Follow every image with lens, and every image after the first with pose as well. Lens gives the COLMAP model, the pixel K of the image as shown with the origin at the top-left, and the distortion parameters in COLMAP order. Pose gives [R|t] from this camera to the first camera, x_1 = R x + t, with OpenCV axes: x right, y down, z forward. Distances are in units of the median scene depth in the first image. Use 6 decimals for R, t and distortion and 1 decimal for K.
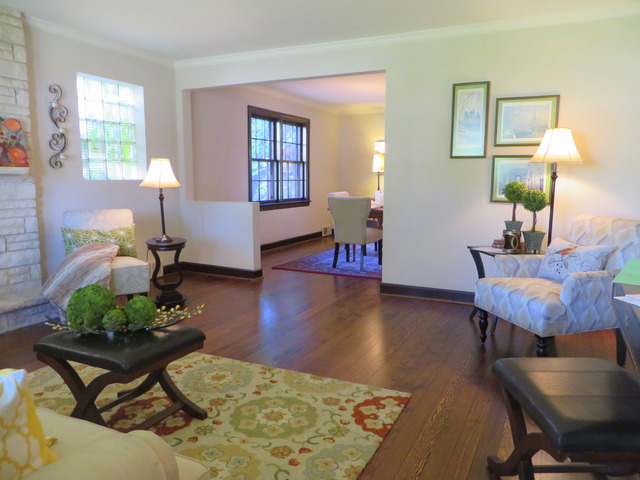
lens RADIAL K [[480.8, 0, 325.5], [0, 480.8, 230.7], [0, 0, 1]] dist [-0.008482, -0.005587]
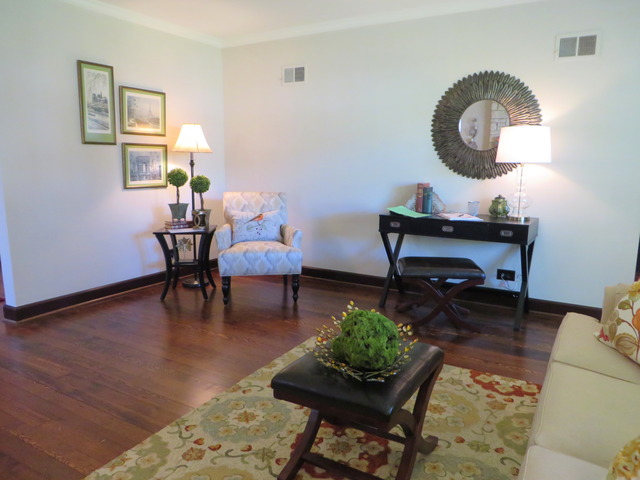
lens RADIAL K [[480.8, 0, 318.4], [0, 480.8, 239.7], [0, 0, 1]] dist [-0.008482, -0.005587]
pose [[0.087892, -0.166924, 0.982044, -0.675333], [0.107025, 0.981735, 0.157293, -0.075387], [-0.990364, 0.091278, 0.104151, 0.534062]]
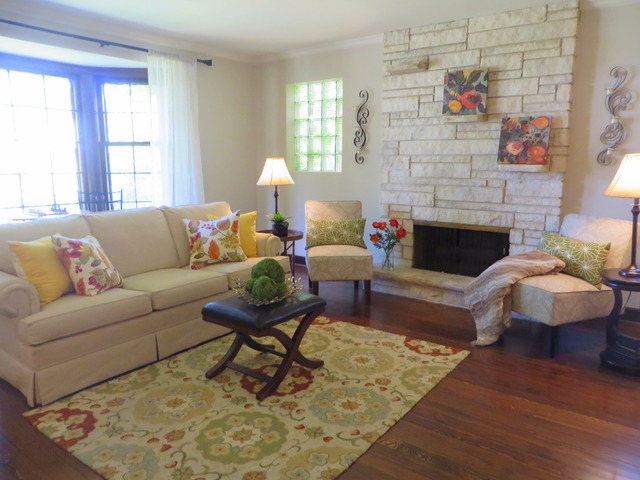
lens RADIAL K [[480.8, 0, 323.7], [0, 480.8, 221.8], [0, 0, 1]] dist [-0.008482, -0.005587]
pose [[-0.187081, 0.126934, -0.974109, 0.433691], [-0.111709, 0.982435, 0.149473, -0.113810], [0.975972, 0.136781, -0.169616, 0.738044]]
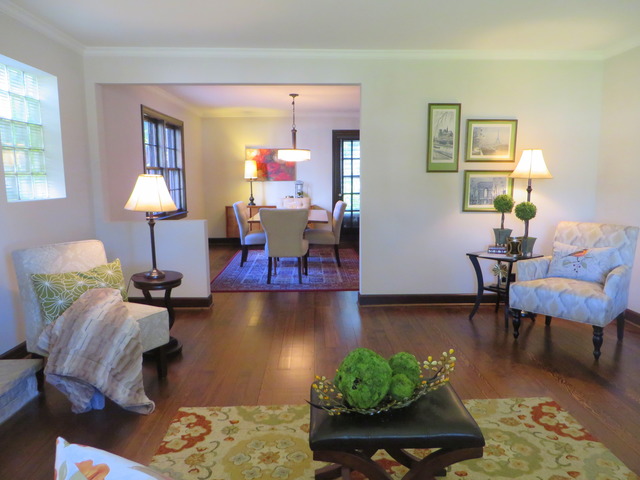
lens RADIAL K [[480.8, 0, 322.5], [0, 480.8, 231.4], [0, 0, 1]] dist [-0.008482, -0.005587]
pose [[0.887977, -0.060222, 0.455928, -0.488285], [0.058597, 0.998125, 0.017714, -0.056643], [-0.456140, 0.010987, 0.889840, 0.167102]]
